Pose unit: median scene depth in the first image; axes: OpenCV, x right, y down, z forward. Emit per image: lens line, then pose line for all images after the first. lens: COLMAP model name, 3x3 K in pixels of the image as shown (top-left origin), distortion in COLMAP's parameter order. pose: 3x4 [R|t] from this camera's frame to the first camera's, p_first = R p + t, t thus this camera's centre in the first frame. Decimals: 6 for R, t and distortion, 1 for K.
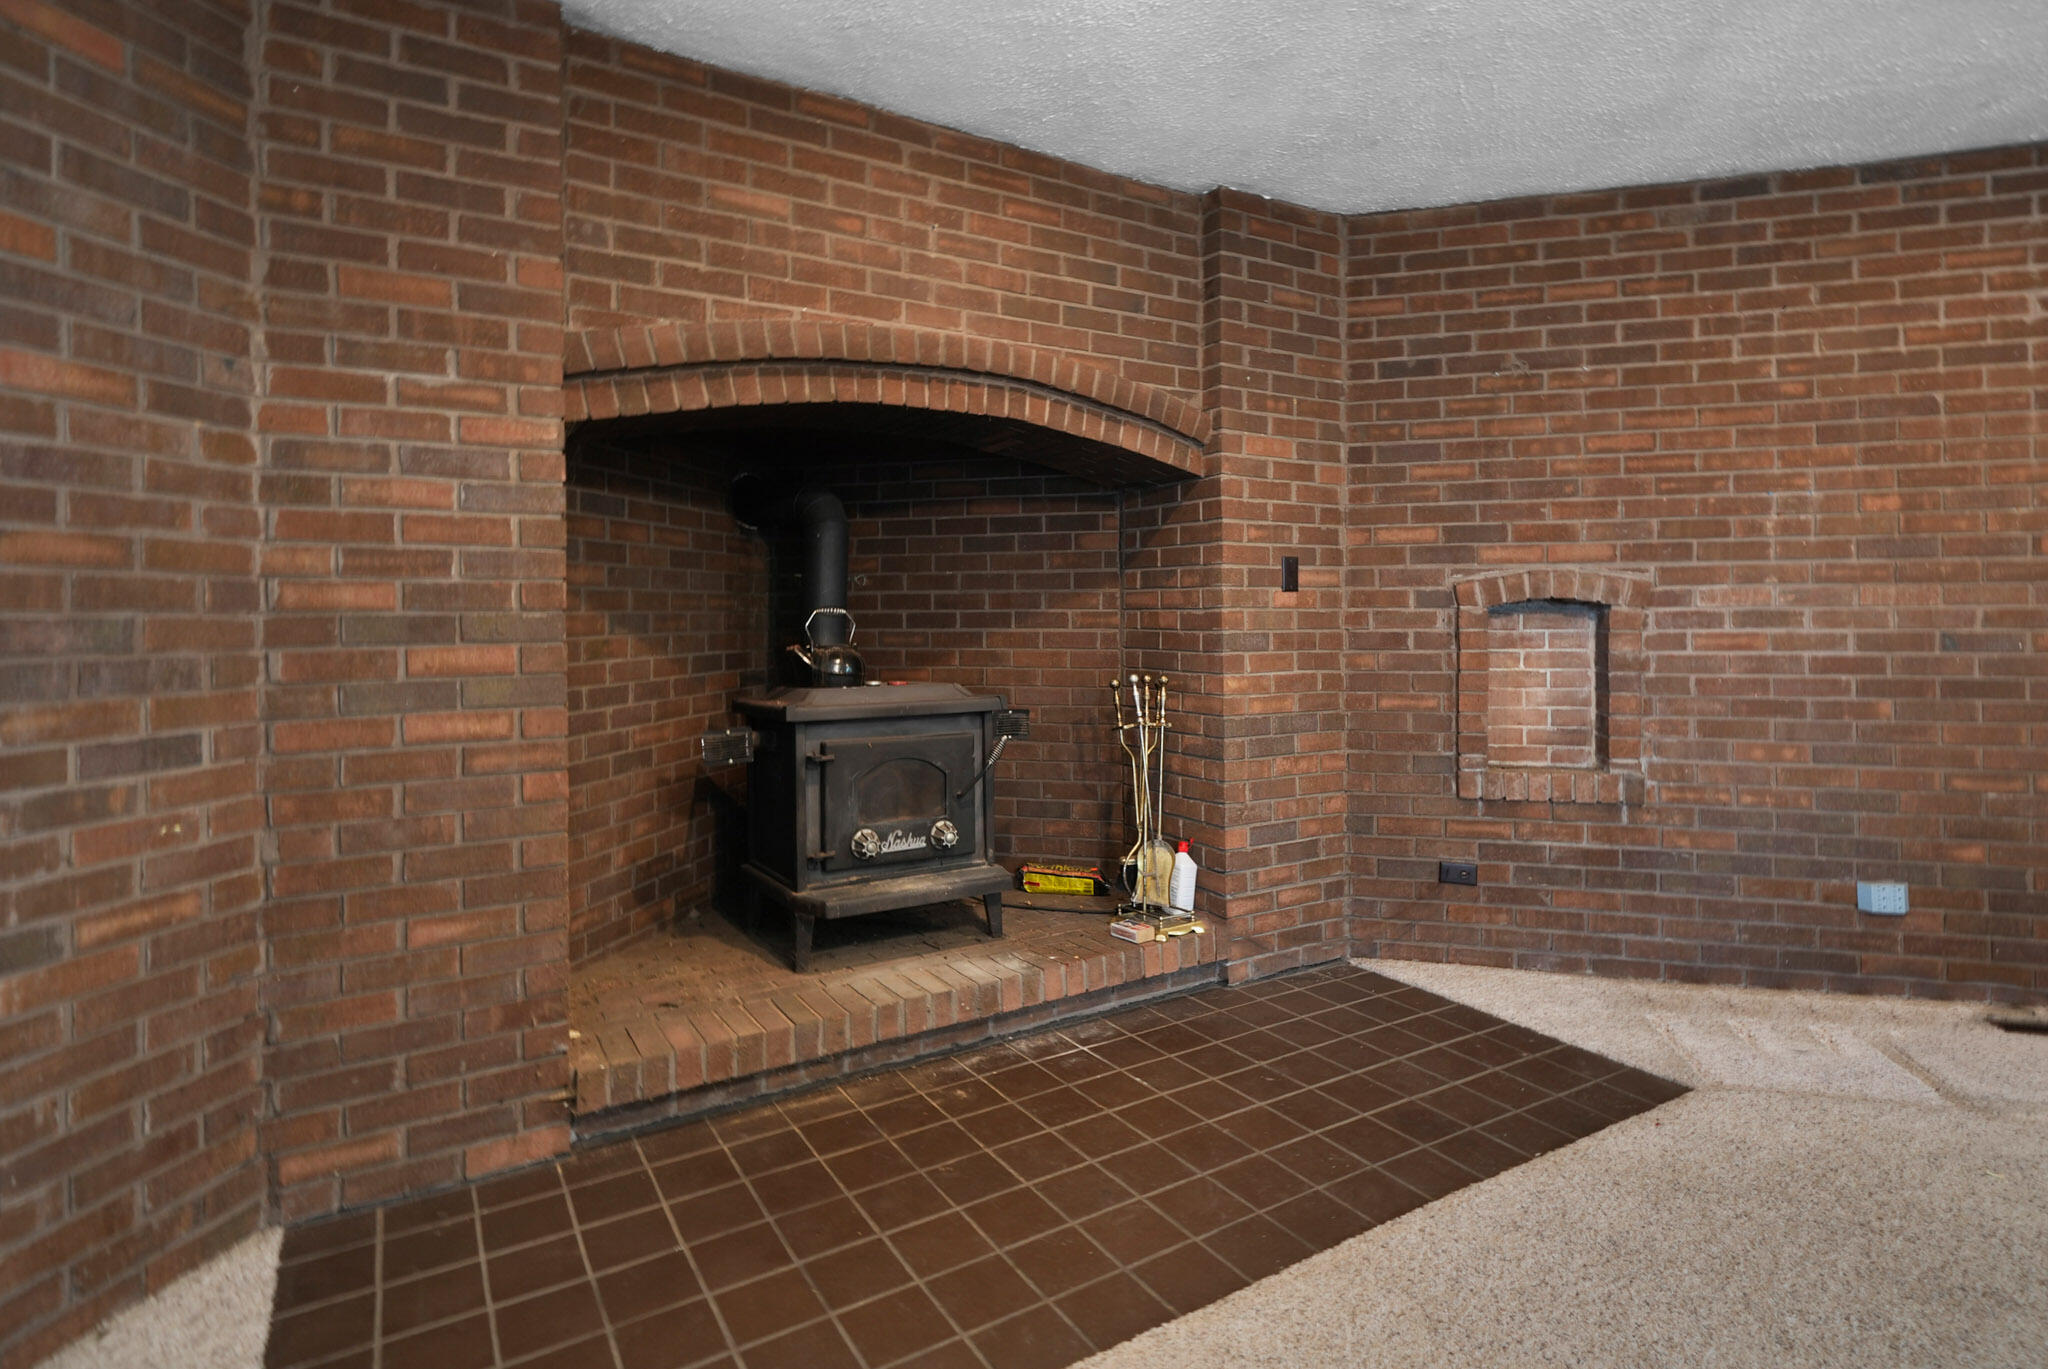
lens RADIAL K [[1043.2, 0, 1015.0], [0, 1043.2, 616.1], [0, 0, 1]] dist [0.011849, 0.000328]
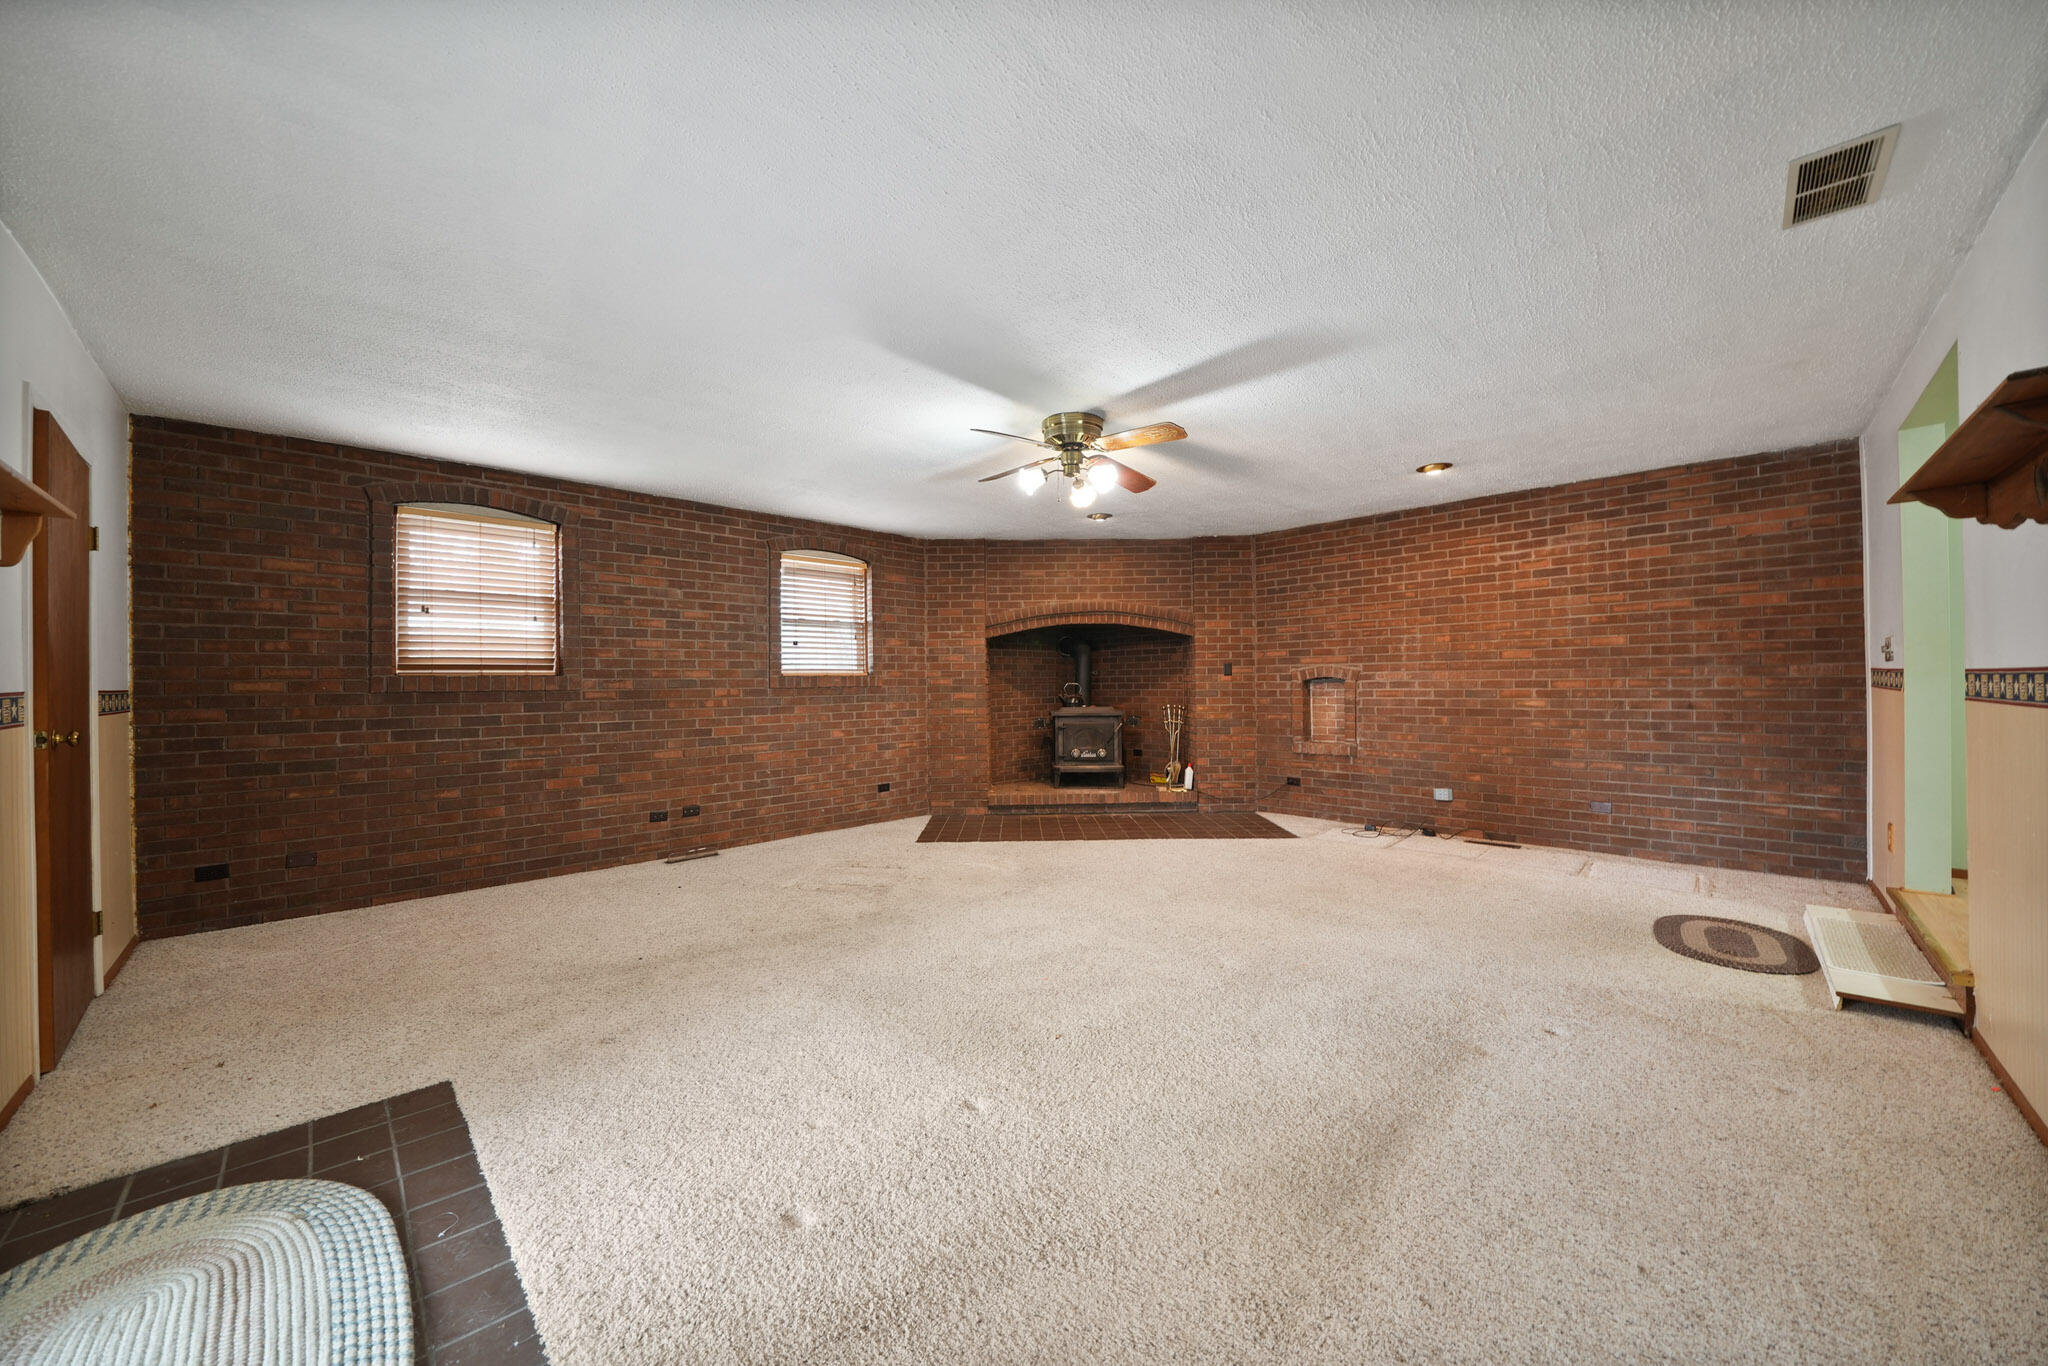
lens RADIAL K [[720.5, 0, 1019.9], [0, 720.5, 693.6], [0, 0, 1]] dist [-0.022337, -0.000007]
pose [[0.856667, 0.001908, -0.515866, 0.837886], [0.006172, 0.999884, 0.013949, -0.006172], [0.515833, -0.015134, 0.856556, -0.996102]]
